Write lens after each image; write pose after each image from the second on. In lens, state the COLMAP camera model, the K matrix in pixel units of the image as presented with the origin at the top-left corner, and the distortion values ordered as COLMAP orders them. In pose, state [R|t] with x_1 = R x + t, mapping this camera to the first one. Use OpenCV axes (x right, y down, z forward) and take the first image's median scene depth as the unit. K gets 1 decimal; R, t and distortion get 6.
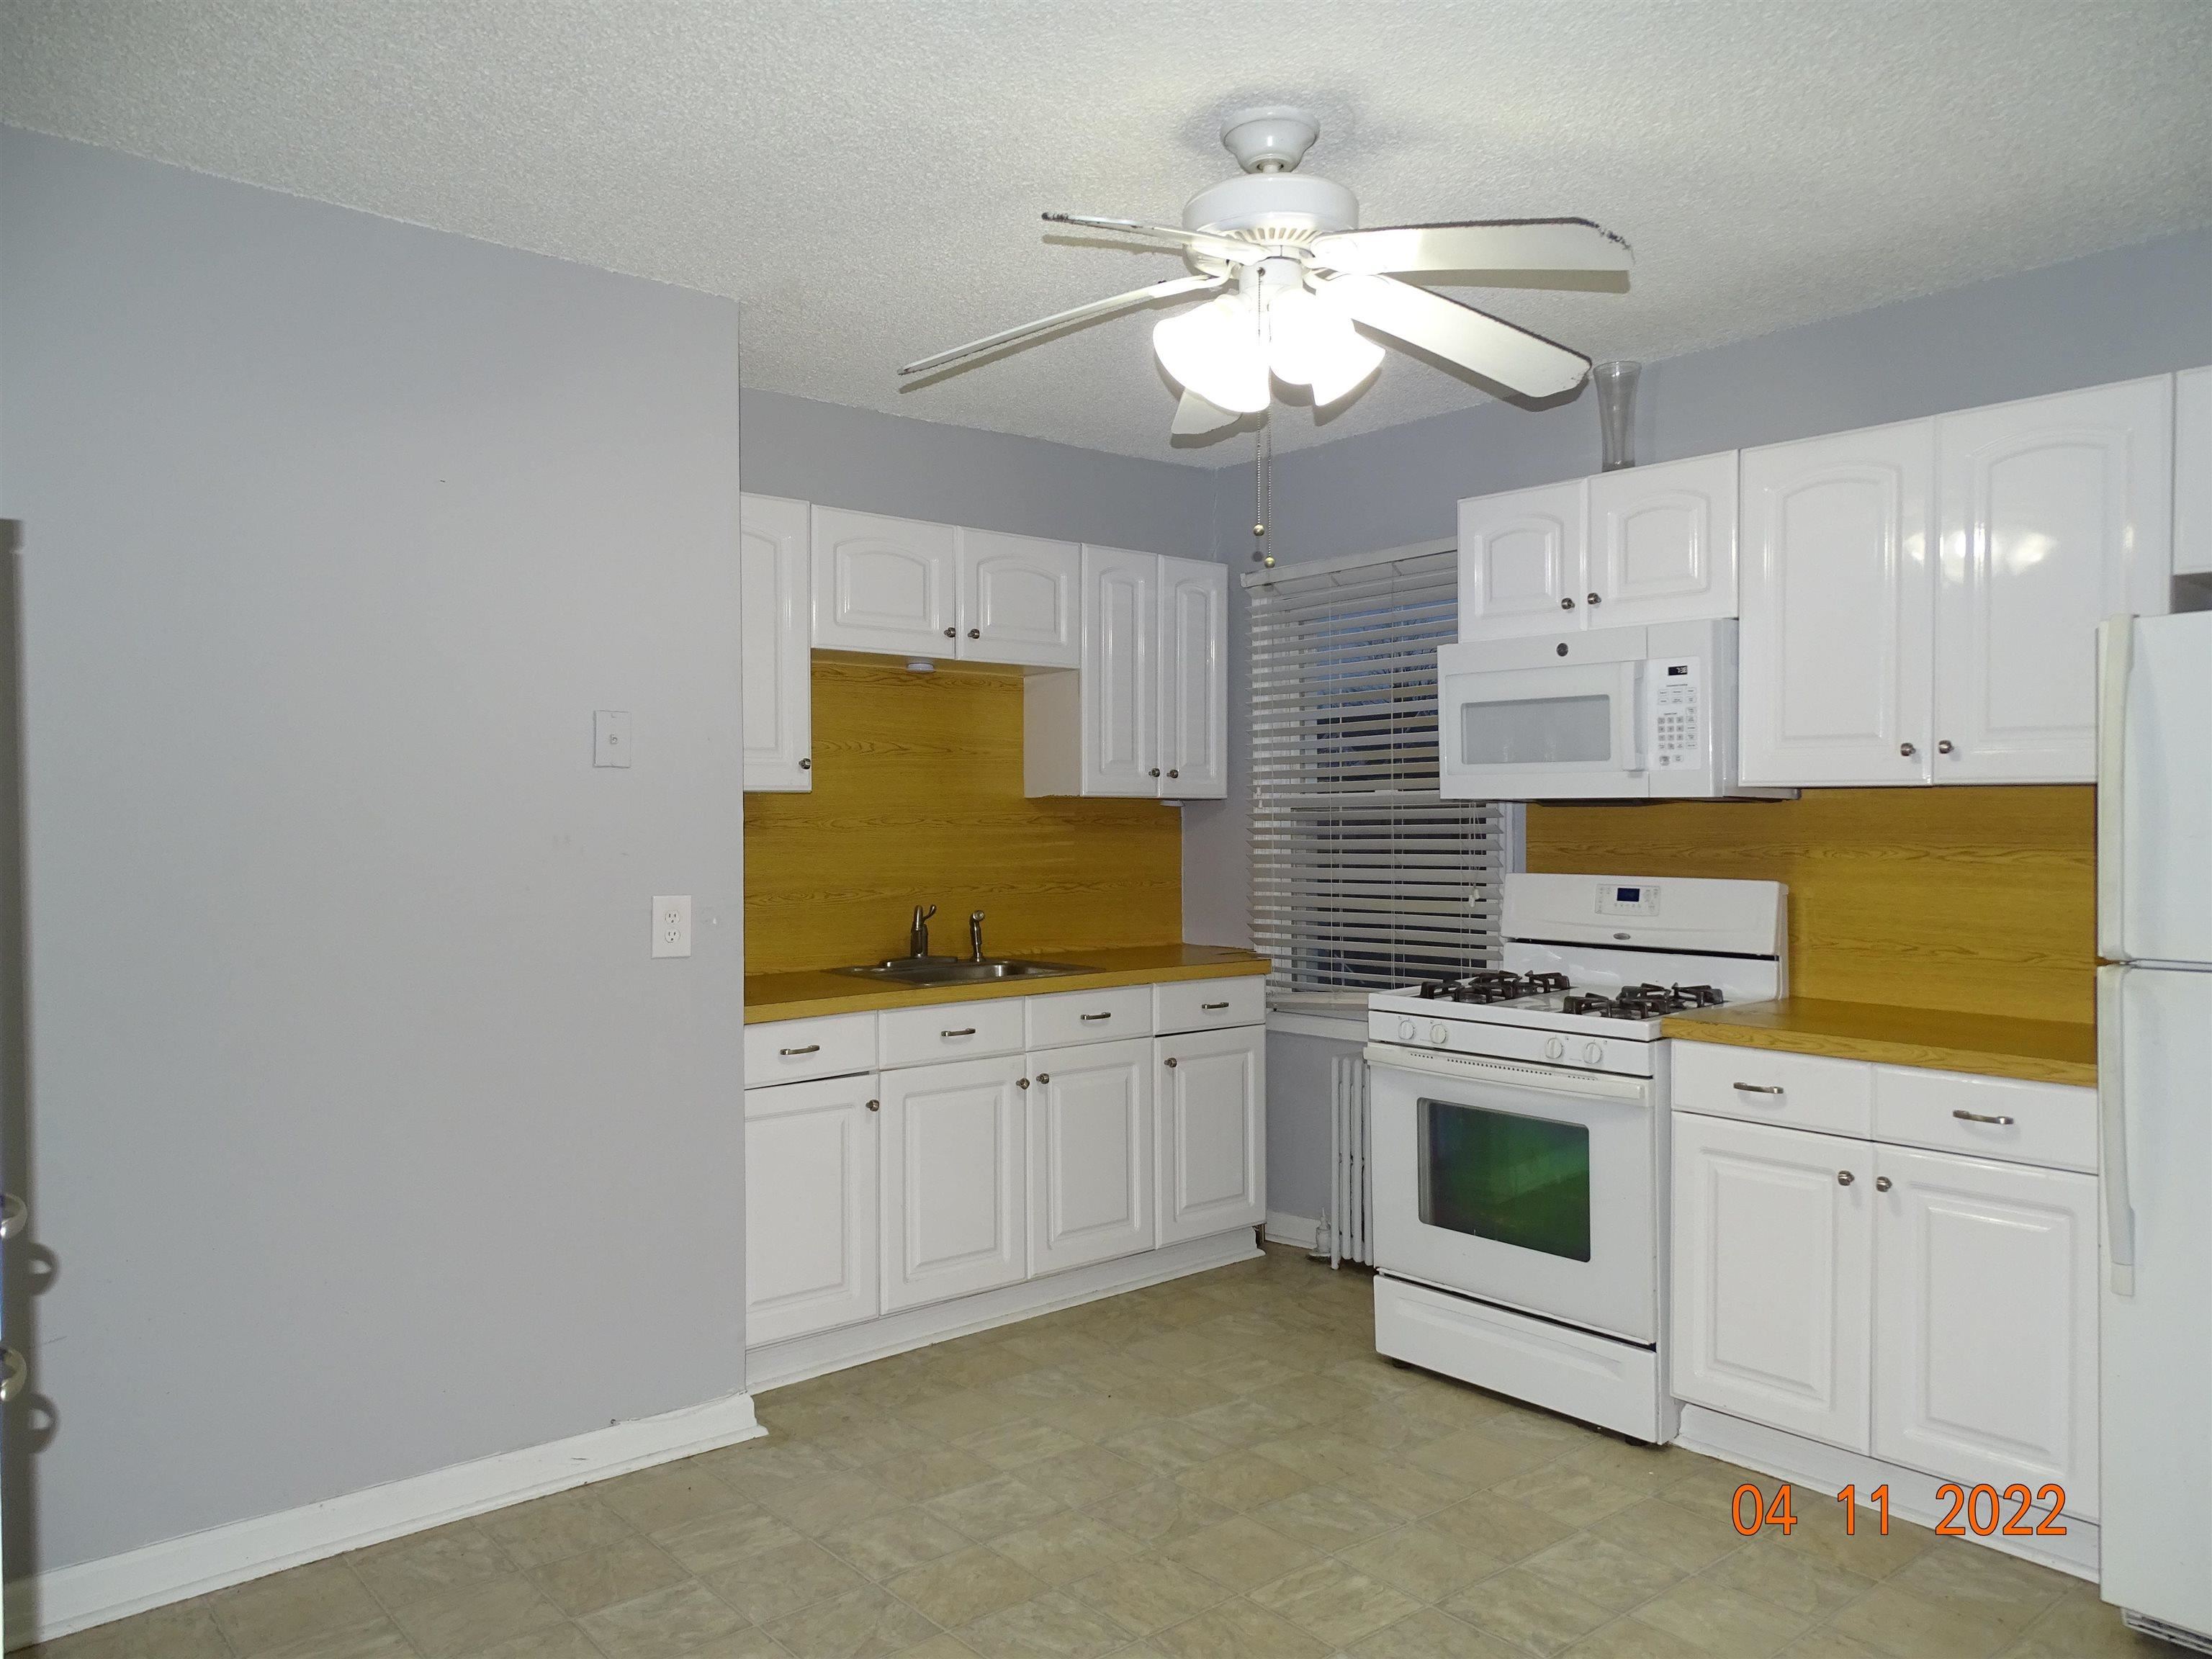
lens RADIAL K [[1599.7, 0, 1112.1], [0, 1599.7, 823.8], [0, 0, 1]] dist [0.009802, -0.001532]
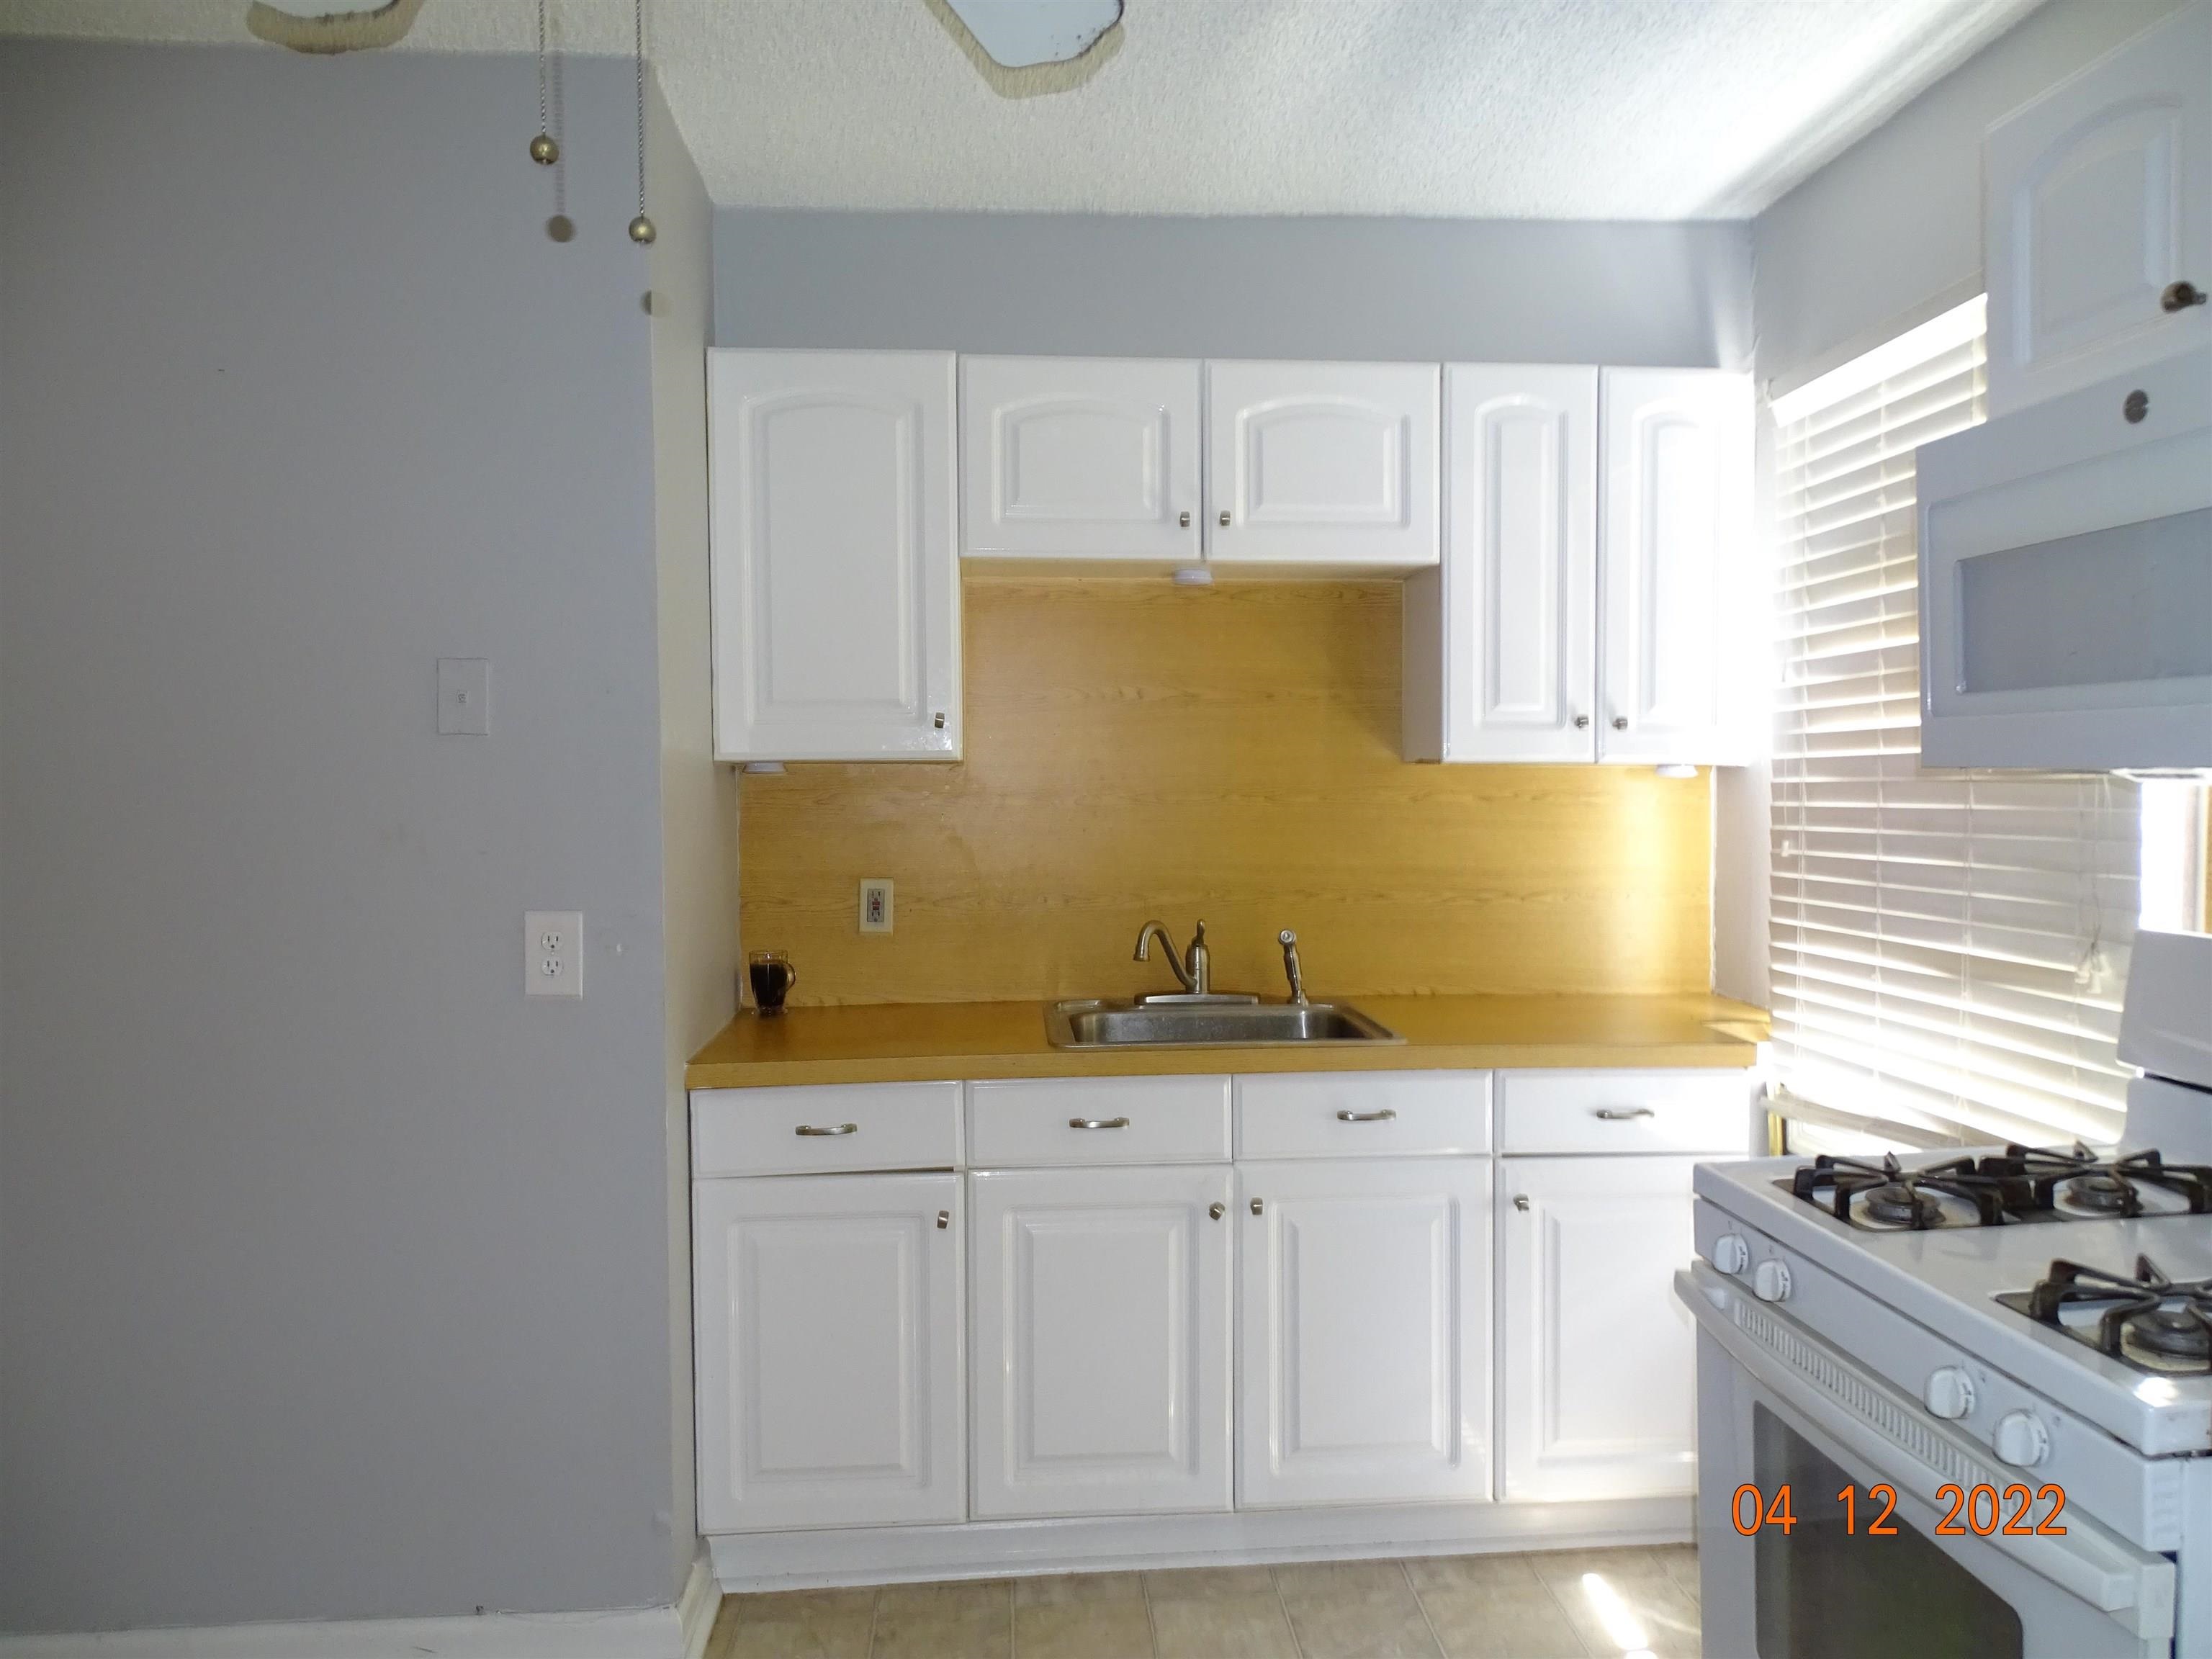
lens RADIAL K [[1574.6, 0, 1108.2], [0, 1574.6, 823.2], [0, 0, 1]] dist [-0.000510, 0.000768]
pose [[0.806889, 0.017745, -0.590437, 0.354070], [0.000471, 0.999529, 0.030683, -0.016617], [0.590703, -0.025036, 0.806500, 0.590990]]
